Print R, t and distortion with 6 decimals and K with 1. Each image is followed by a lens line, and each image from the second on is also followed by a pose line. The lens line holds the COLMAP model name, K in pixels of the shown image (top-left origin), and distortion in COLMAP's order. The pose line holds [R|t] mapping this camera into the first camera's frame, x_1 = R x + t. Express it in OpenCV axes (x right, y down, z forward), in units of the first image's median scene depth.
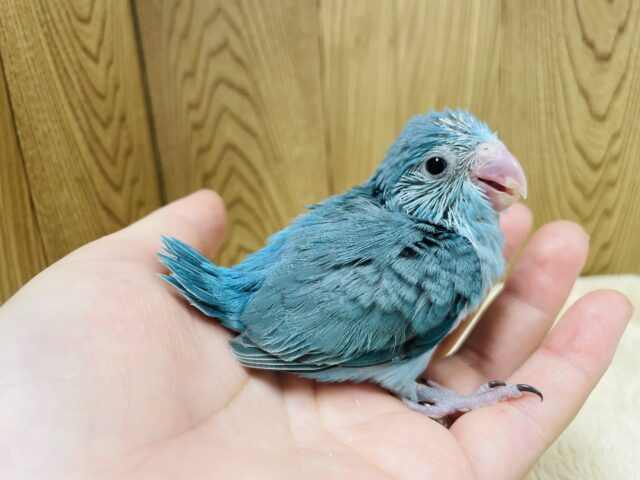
lens RADIAL K [[485.4, 0, 320.0], [0, 485.4, 240.0], [0, 0, 1]] dist [-0.050960, -0.001446]
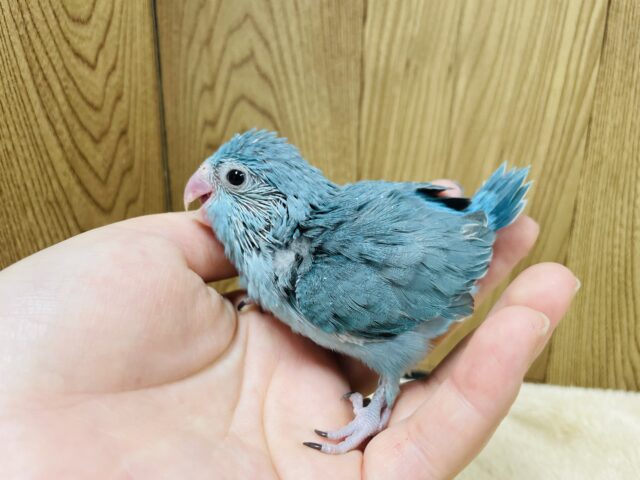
lens RADIAL K [[485.4, 0, 320.0], [0, 485.4, 240.0], [0, 0, 1]] dist [-0.050960, -0.001446]
pose [[0.974795, 0.145709, -0.168951, 0.117076], [-0.143788, 0.989327, 0.023614, -0.124577], [0.170589, 0.001274, 0.985341, 0.181248]]
